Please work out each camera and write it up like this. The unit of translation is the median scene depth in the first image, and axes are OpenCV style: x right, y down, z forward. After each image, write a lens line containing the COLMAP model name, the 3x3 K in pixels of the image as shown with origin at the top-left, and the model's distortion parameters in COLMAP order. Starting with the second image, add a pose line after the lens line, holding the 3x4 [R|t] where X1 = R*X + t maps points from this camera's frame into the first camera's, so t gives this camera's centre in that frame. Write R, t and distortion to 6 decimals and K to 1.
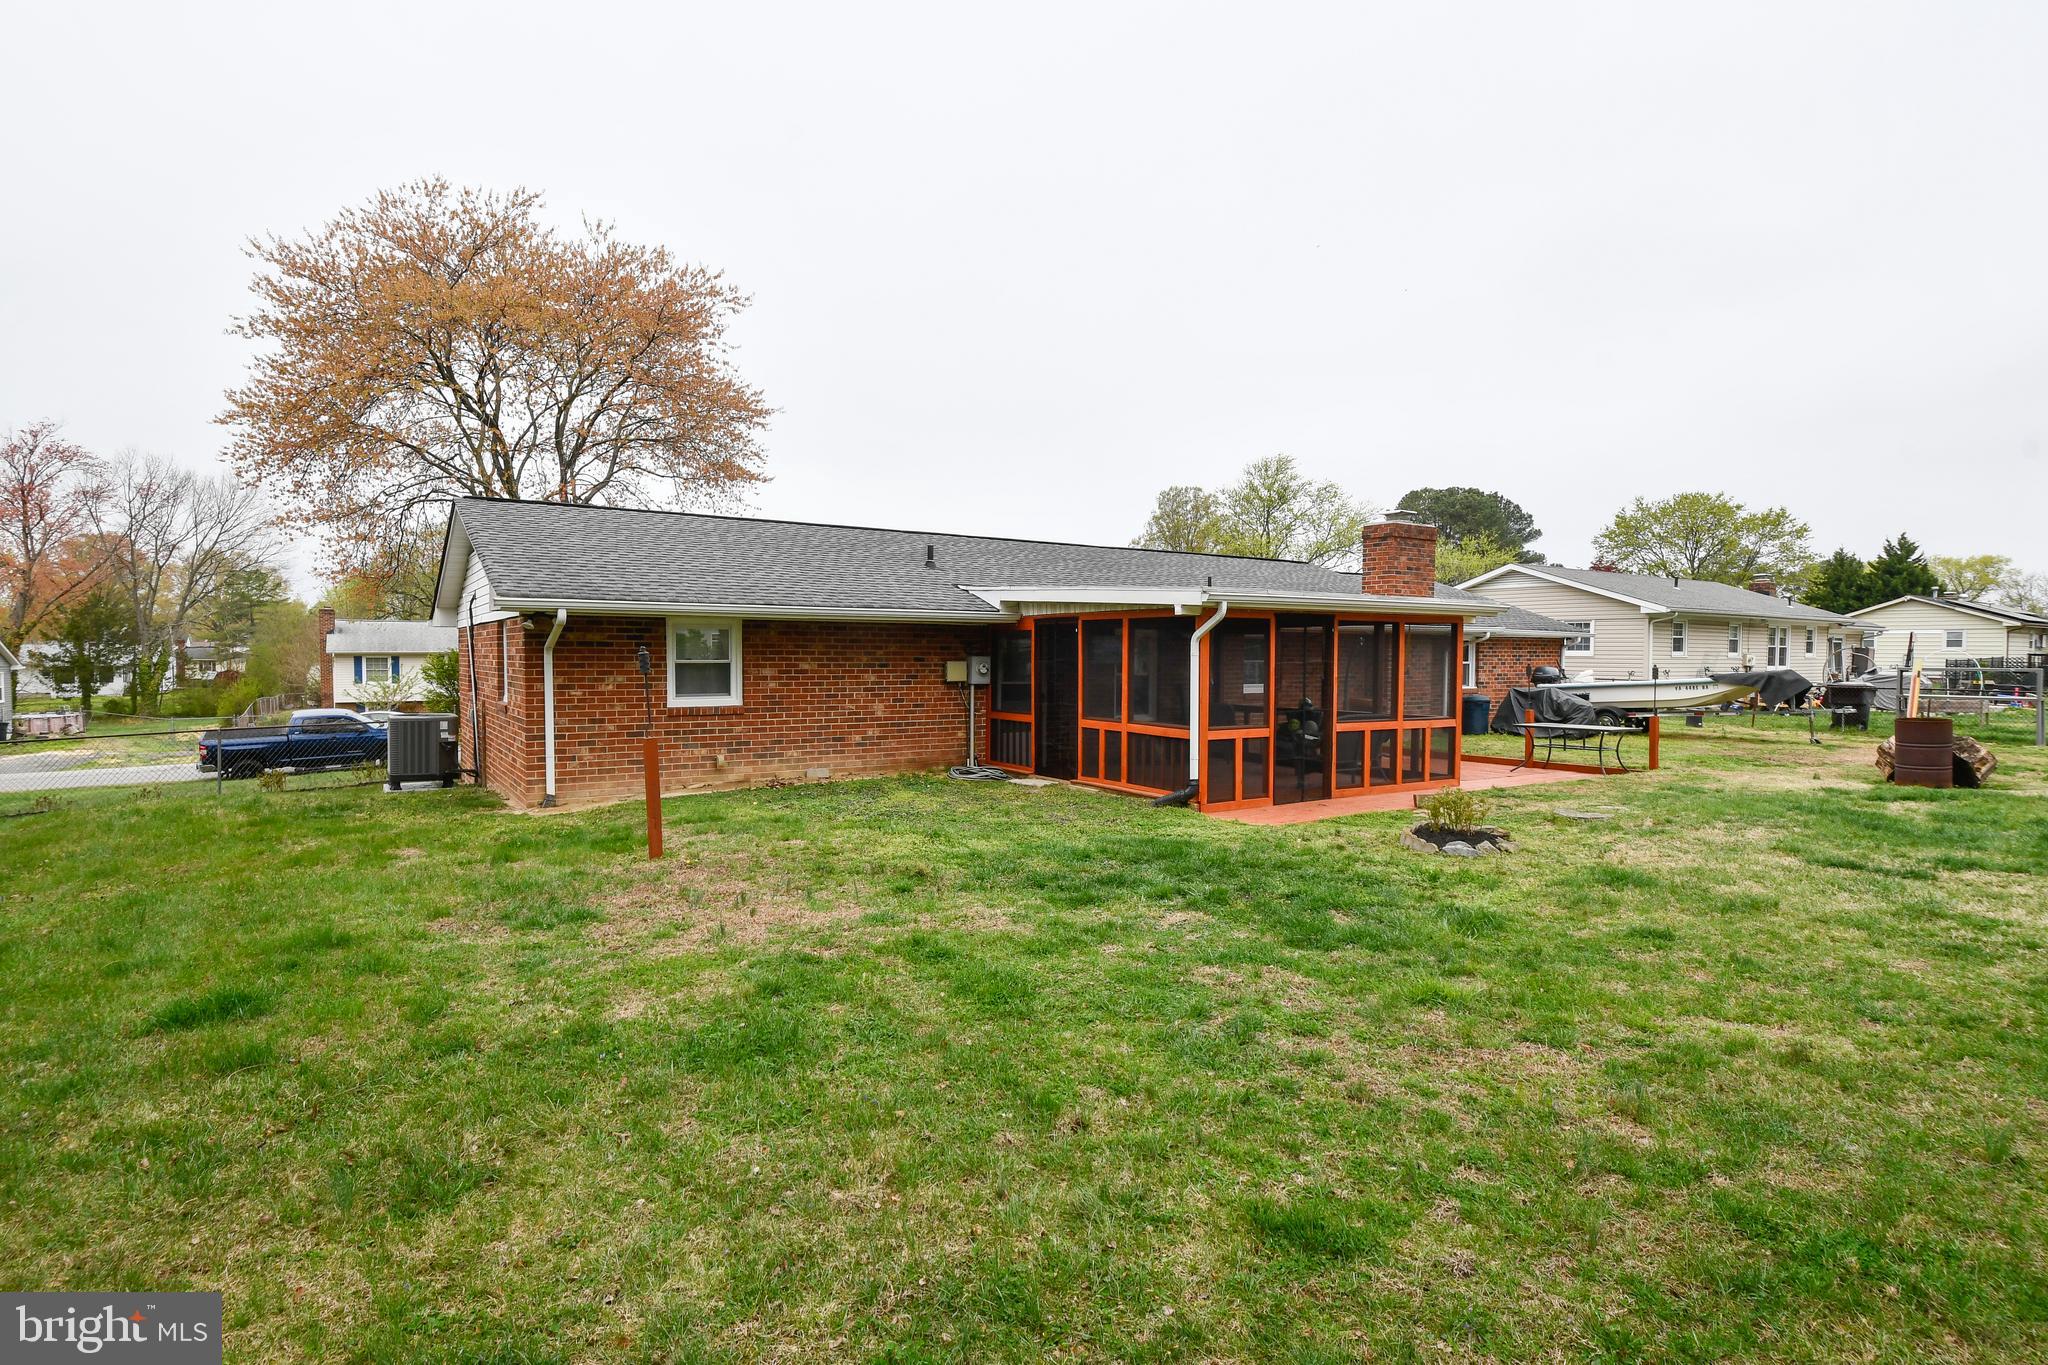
lens RADIAL K [[1060.2, 0, 1029.7], [0, 1060.2, 689.9], [0, 0, 1]] dist [-0.021650, -0.000578]
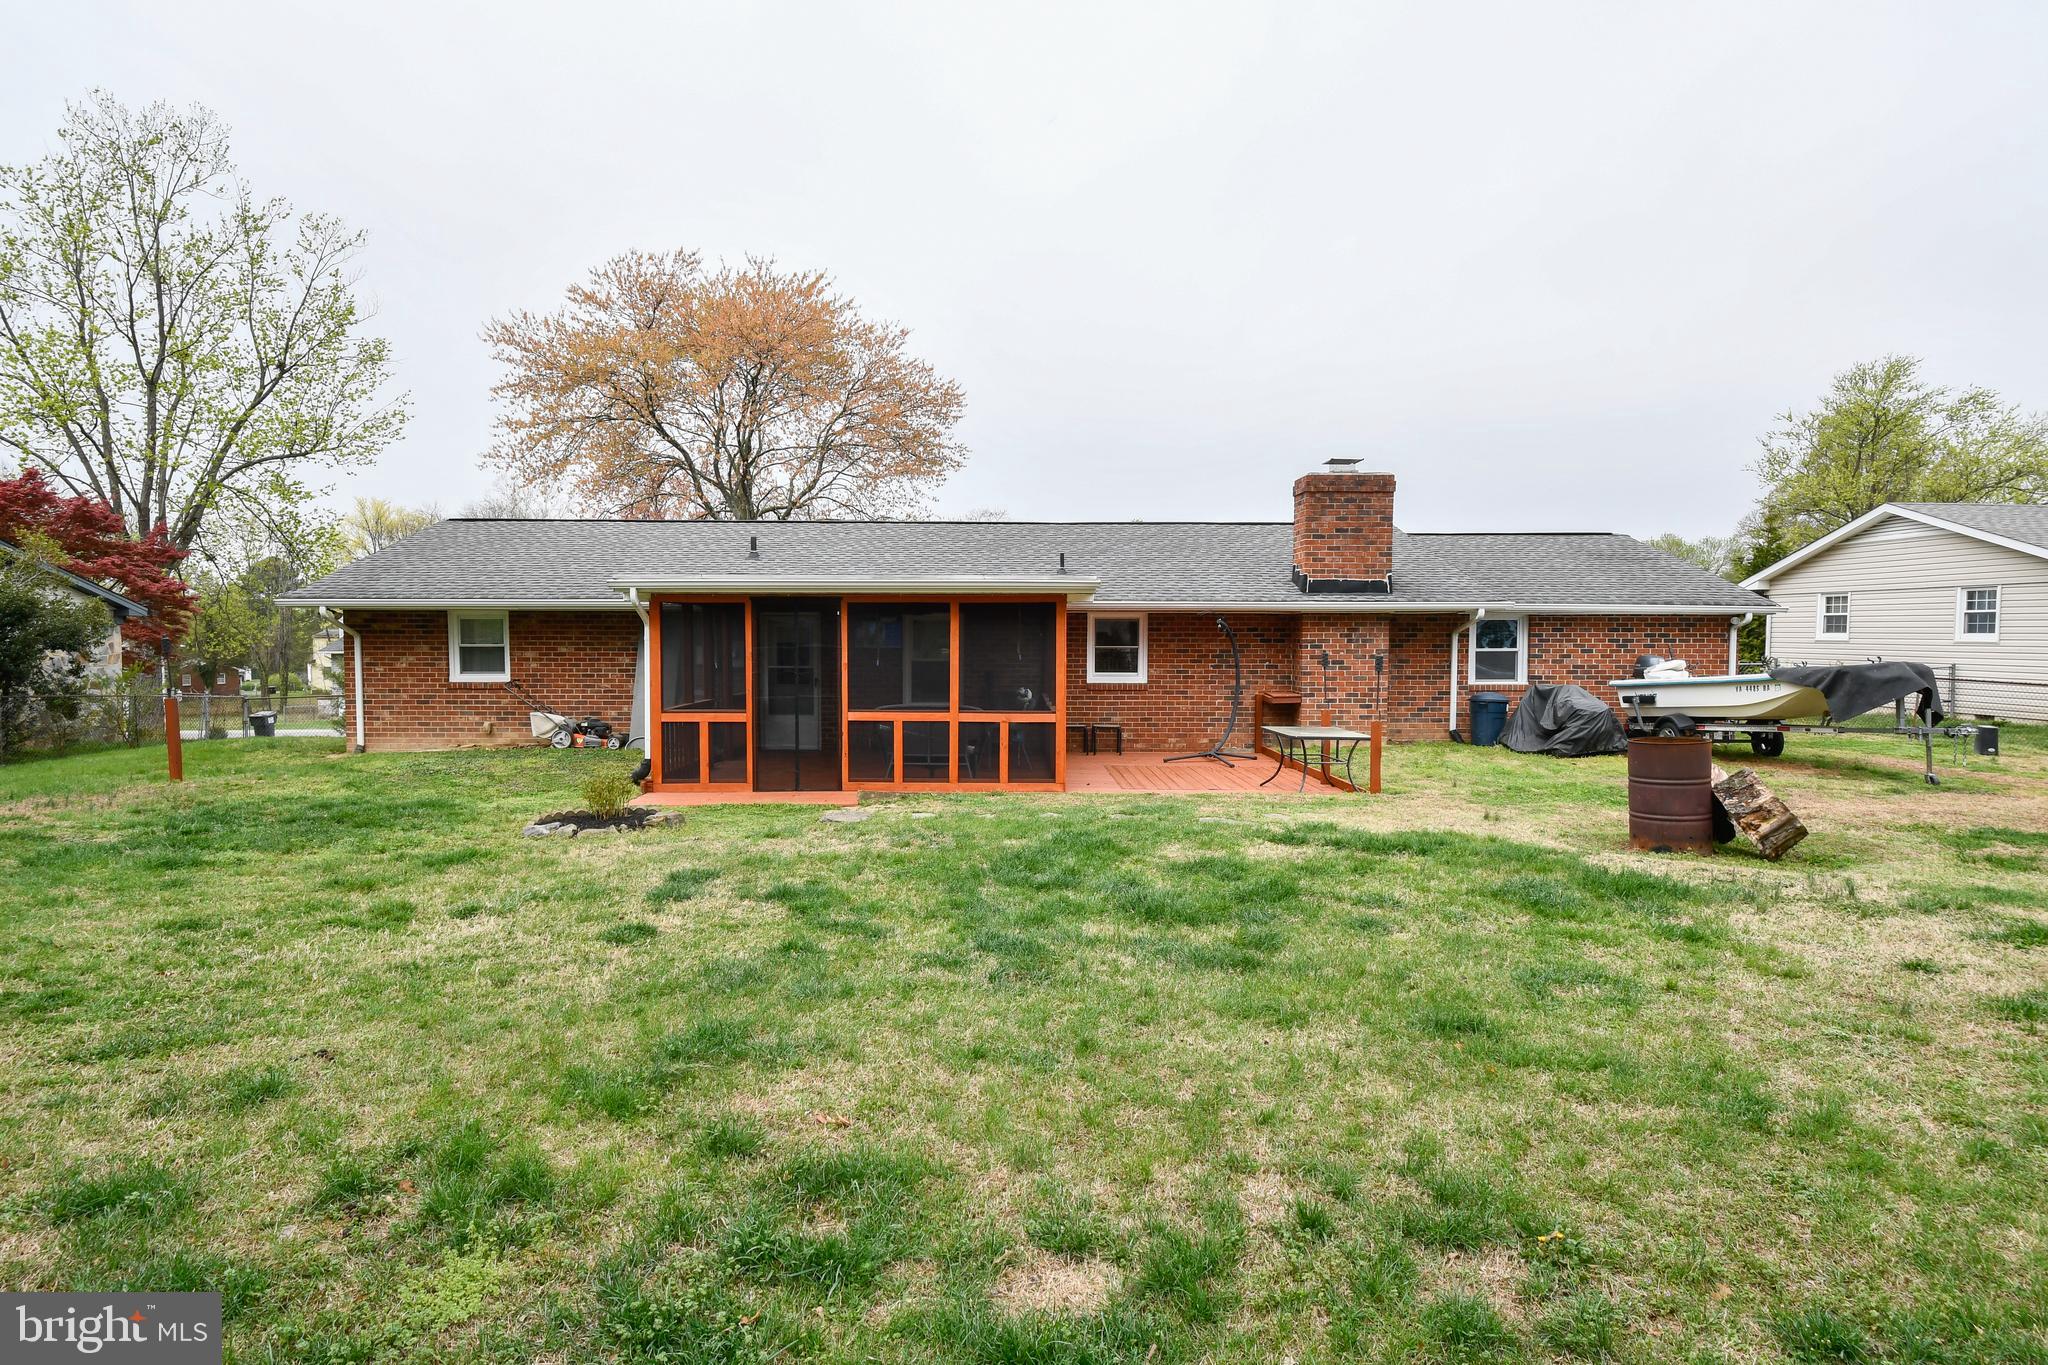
lens RADIAL K [[1183.5, 0, 1021.2], [0, 1183.5, 675.0], [0, 0, 1]] dist [-0.021998, -0.004174]
pose [[0.837699, 0.015518, -0.545912, 0.933440], [-0.017967, 0.999838, 0.000850, -0.004895], [0.545837, 0.009096, 0.837842, 0.185817]]
